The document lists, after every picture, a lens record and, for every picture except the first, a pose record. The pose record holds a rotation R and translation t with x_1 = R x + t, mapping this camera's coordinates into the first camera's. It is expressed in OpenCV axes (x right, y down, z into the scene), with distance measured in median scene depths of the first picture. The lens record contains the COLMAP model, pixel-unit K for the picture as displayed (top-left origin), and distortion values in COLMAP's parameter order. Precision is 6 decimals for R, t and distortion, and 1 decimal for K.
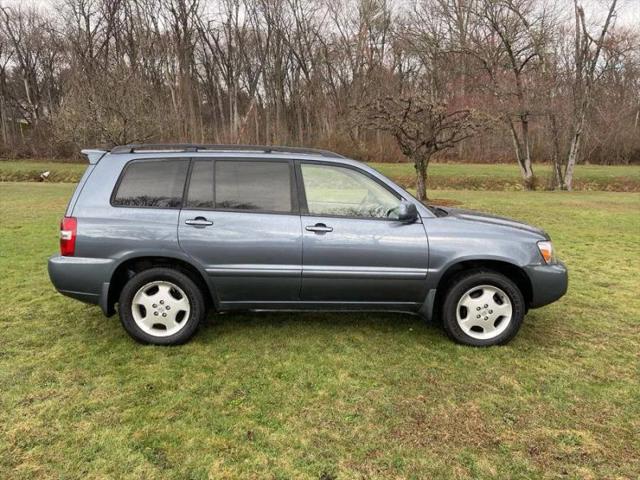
lens RADIAL K [[484.6, 0, 319.0], [0, 484.6, 238.5], [0, 0, 1]] dist [0.089889, -0.124632]
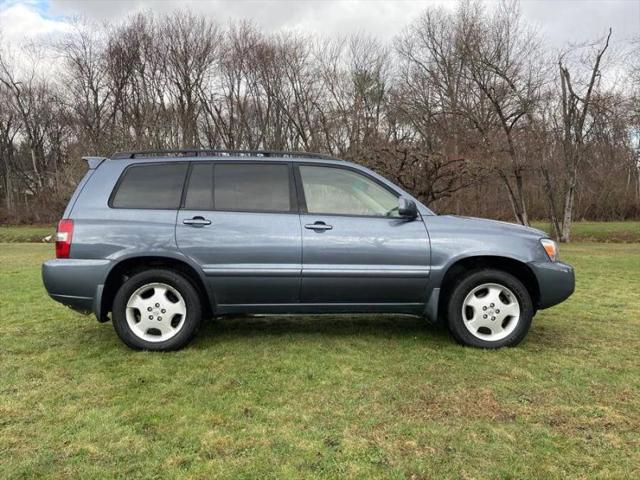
lens RADIAL K [[485.9, 0, 318.9], [0, 485.9, 239.0], [0, 0, 1]] dist [0.070365, -0.086977]
pose [[0.999866, -0.016378, 0.000139, 0.000327], [0.016250, 0.990931, -0.133388, 0.131142], [0.002047, 0.133372, 0.991064, 0.022169]]
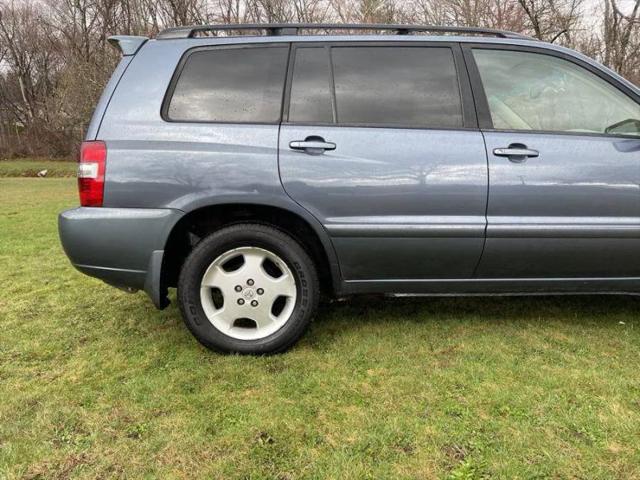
lens RADIAL K [[484.6, 0, 319.0], [0, 484.6, 238.5], [0, 0, 1]] dist [0.089889, -0.124632]
pose [[0.999811, -0.019181, 0.003137, -0.231347], [0.019182, 0.999816, -0.000250, 0.076240], [-0.003132, 0.000310, 0.999995, 0.392852]]
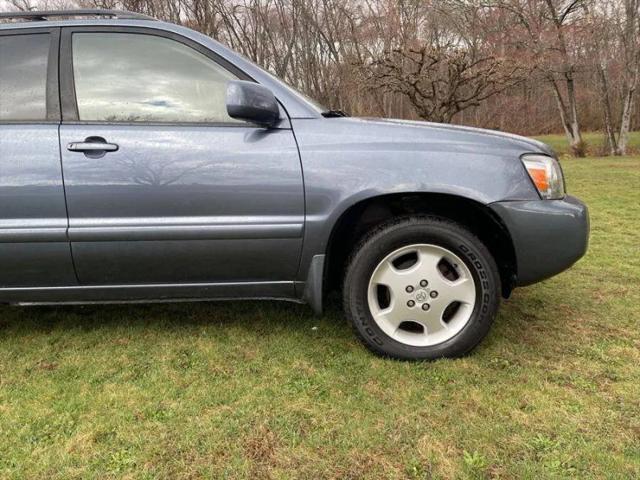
lens RADIAL K [[484.6, 0, 319.0], [0, 484.6, 238.5], [0, 0, 1]] dist [0.089889, -0.124632]
pose [[0.995044, -0.036646, -0.092431, 0.278731], [0.038633, 0.999057, 0.019802, 0.074988], [0.091618, -0.023275, 0.995522, 0.470005]]
